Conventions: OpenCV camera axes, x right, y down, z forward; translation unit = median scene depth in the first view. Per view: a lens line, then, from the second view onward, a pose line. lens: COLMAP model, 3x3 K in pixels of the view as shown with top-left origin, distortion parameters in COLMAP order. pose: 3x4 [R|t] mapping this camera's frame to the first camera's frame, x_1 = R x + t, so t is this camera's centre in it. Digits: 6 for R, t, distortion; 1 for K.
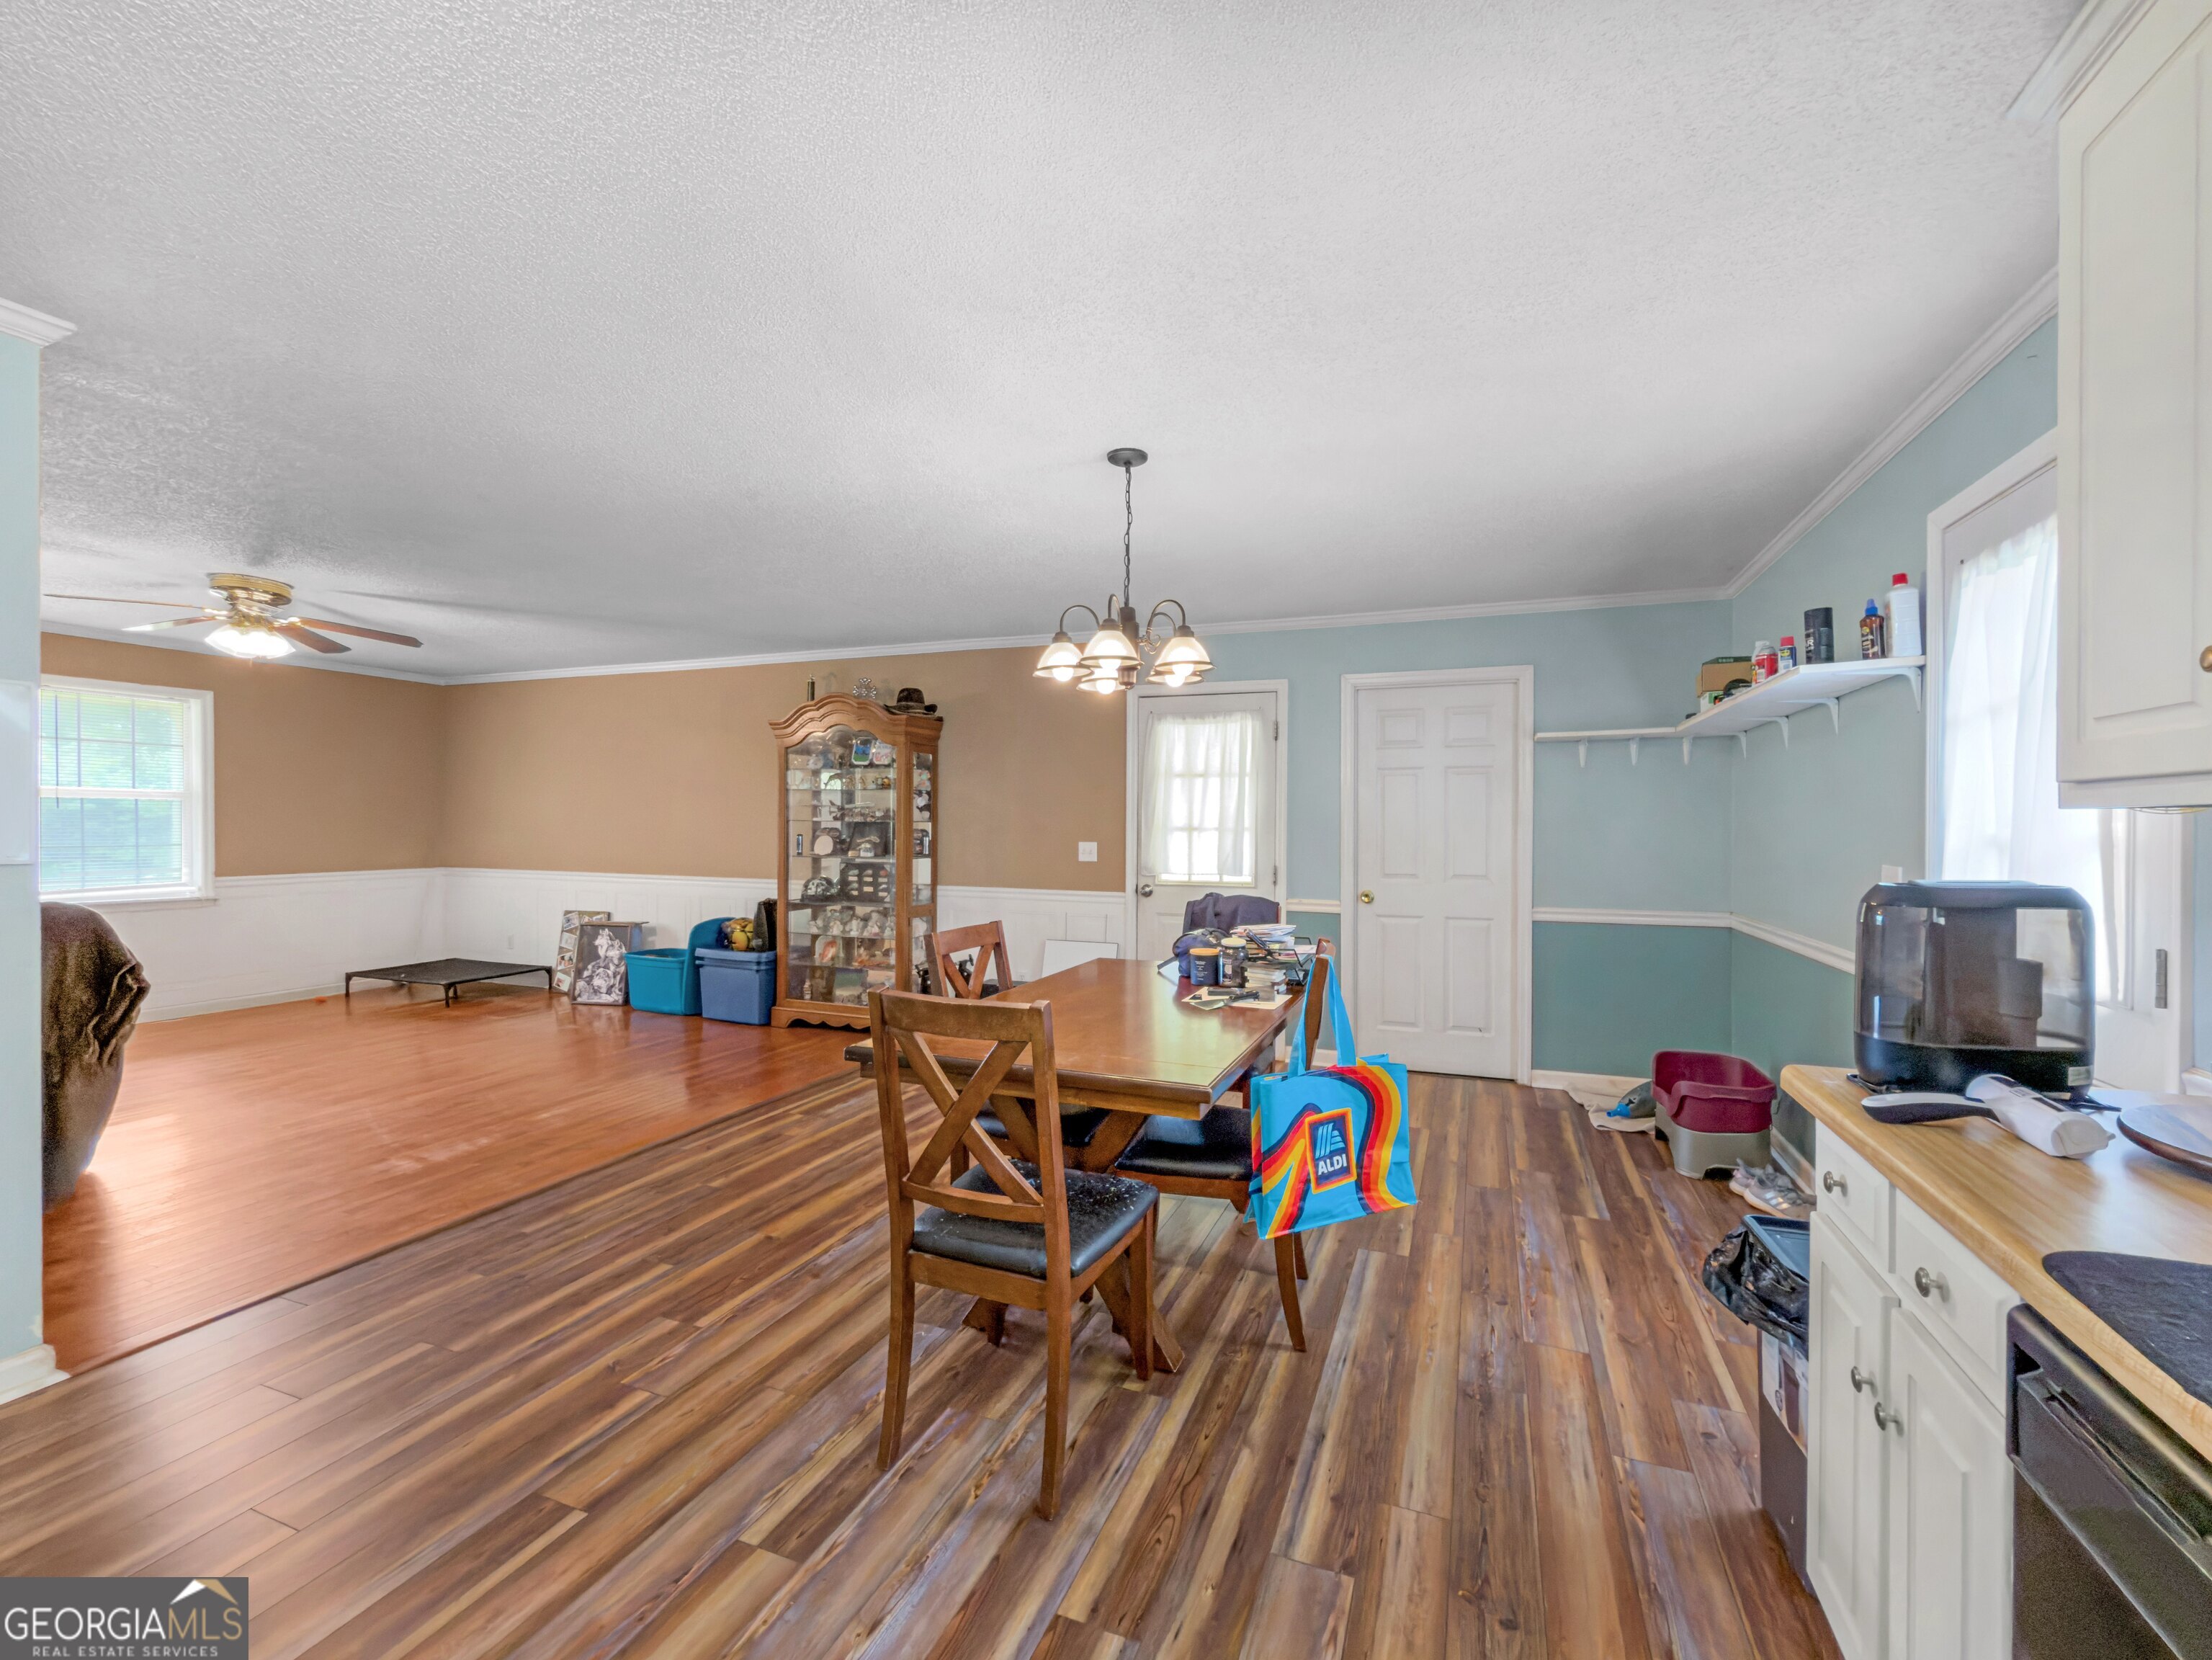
lens RADIAL K [[944.2, 0, 1112.9], [0, 944.2, 841.2], [0, 0, 1]] dist [0.000165, 0.000075]
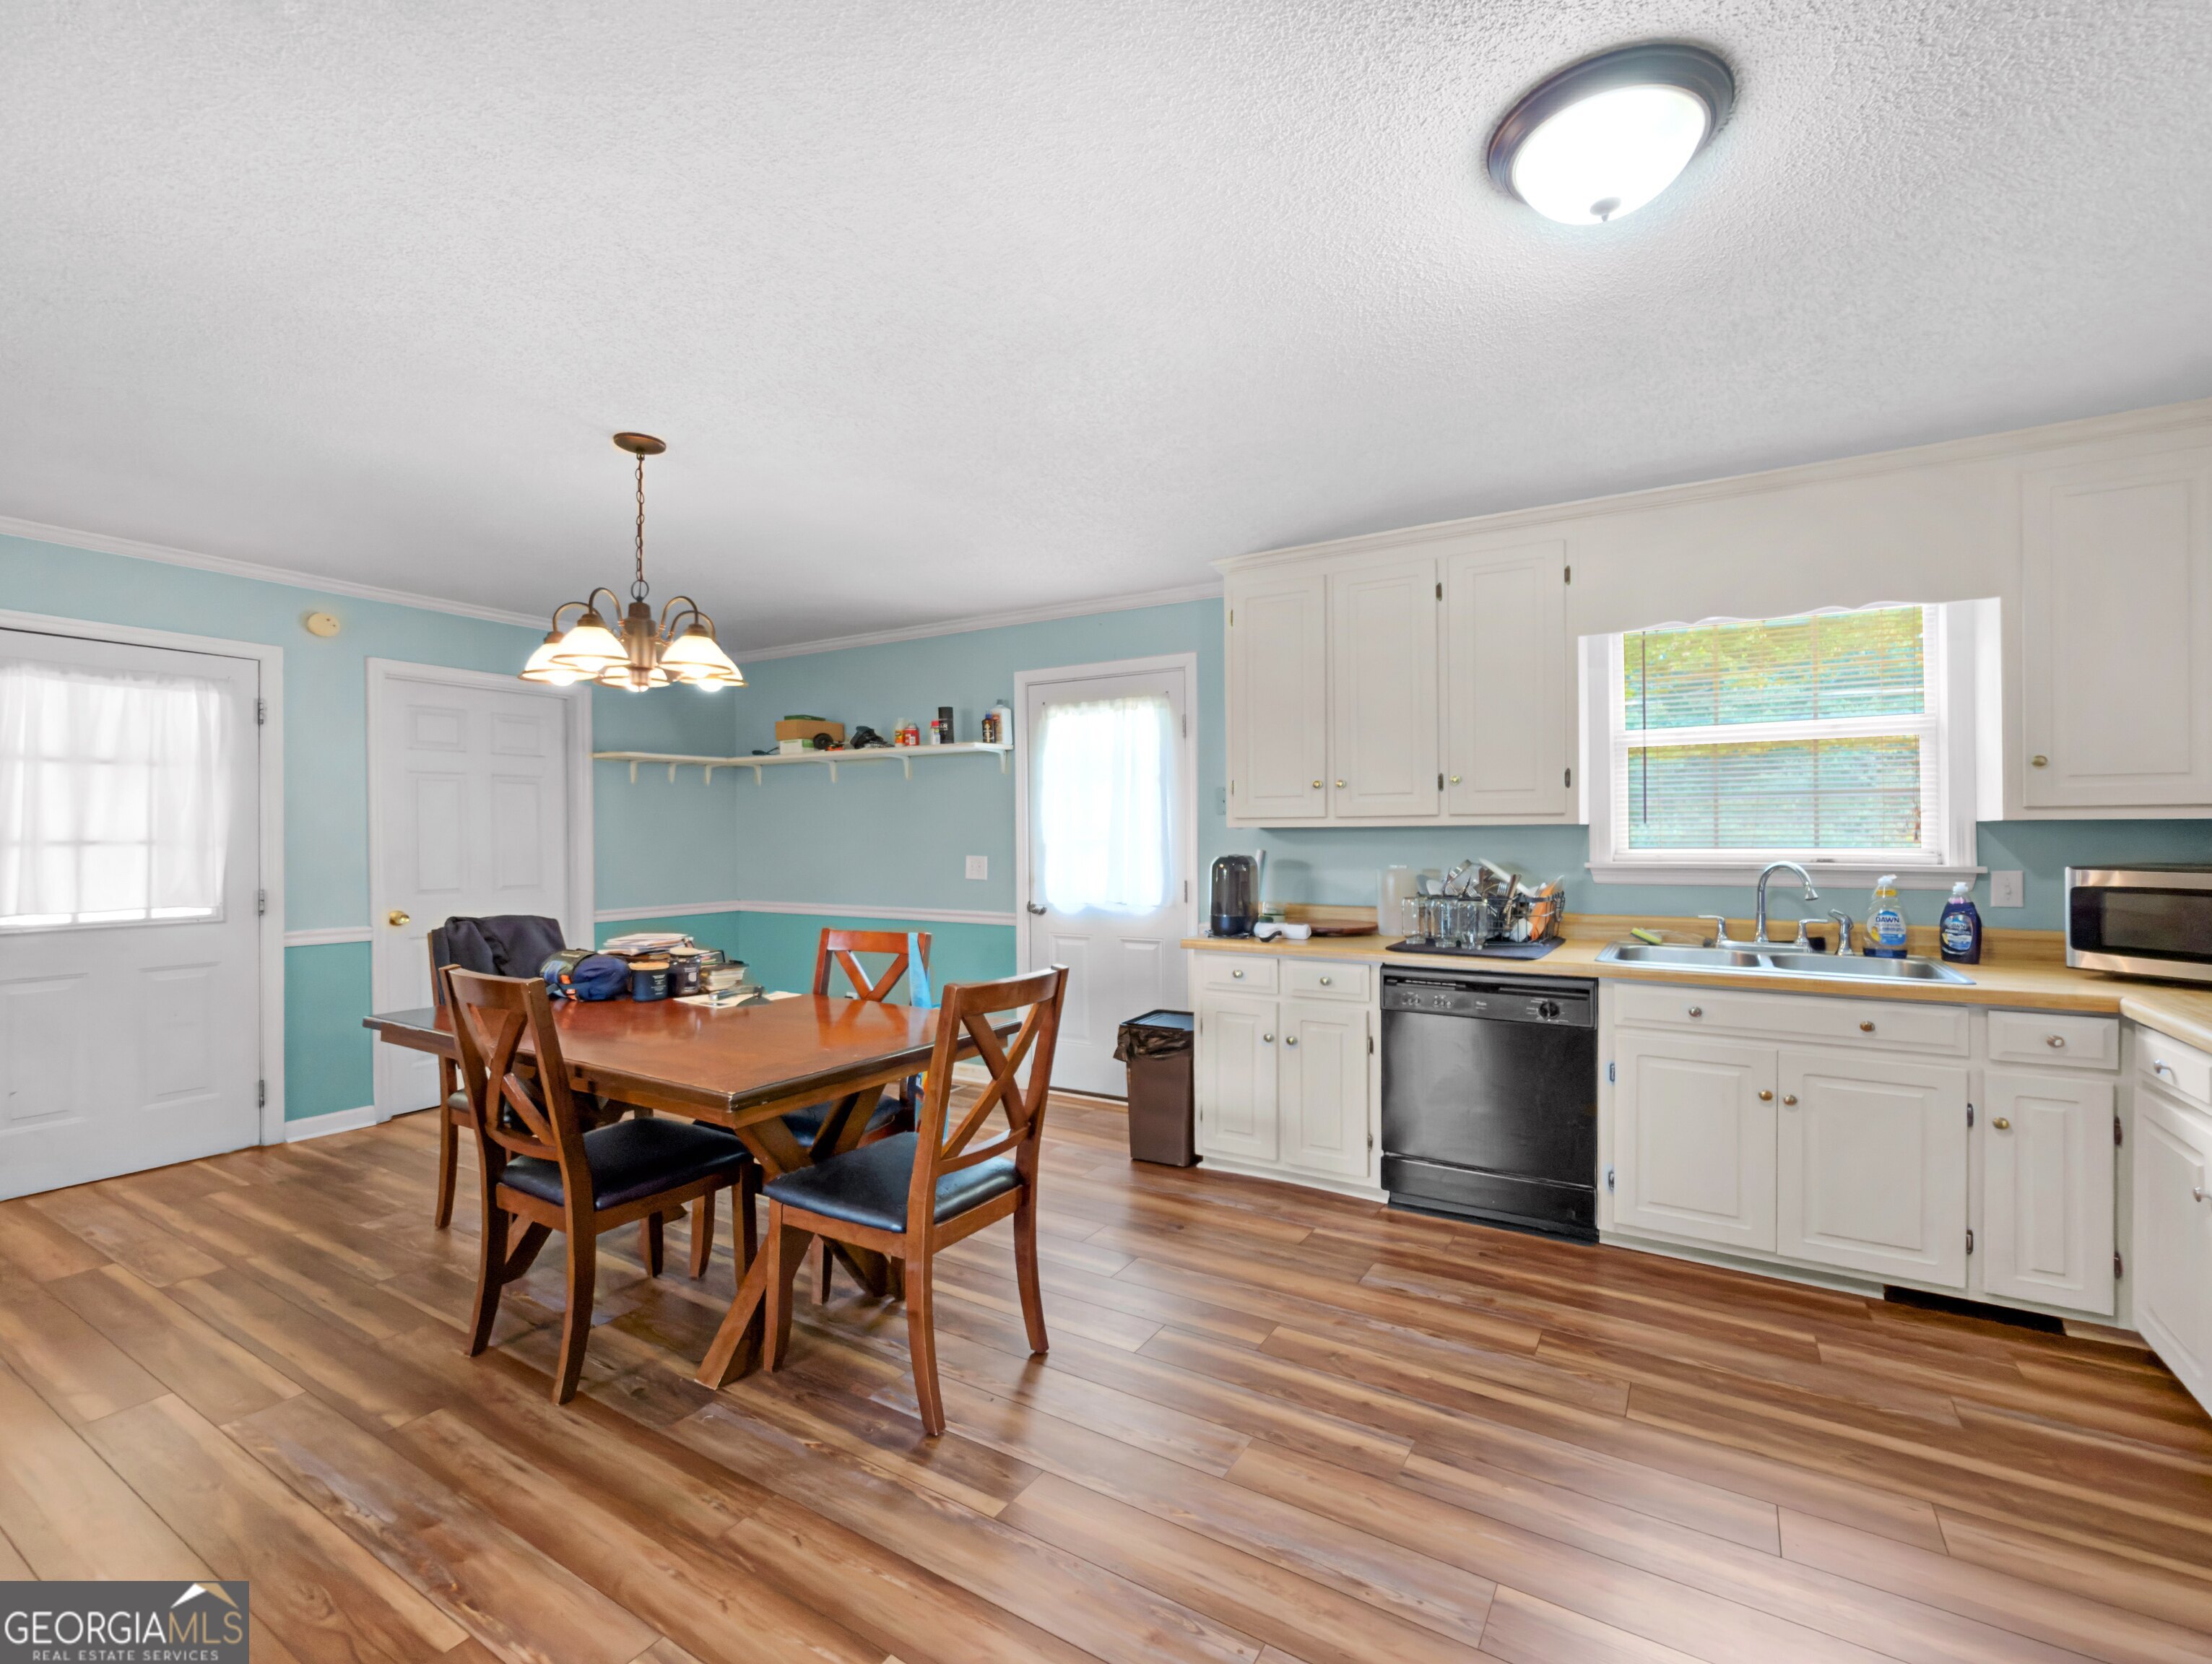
lens RADIAL K [[897.4, 0, 1106.0], [0, 897.4, 832.0], [0, 0, 1]] dist [-0.001502, 0.000003]
pose [[0.215495, -0.000421, 0.976505, -0.754098], [0.020469, 0.999782, -0.004086, -0.007557], [-0.976290, 0.020868, 0.215456, 0.364656]]
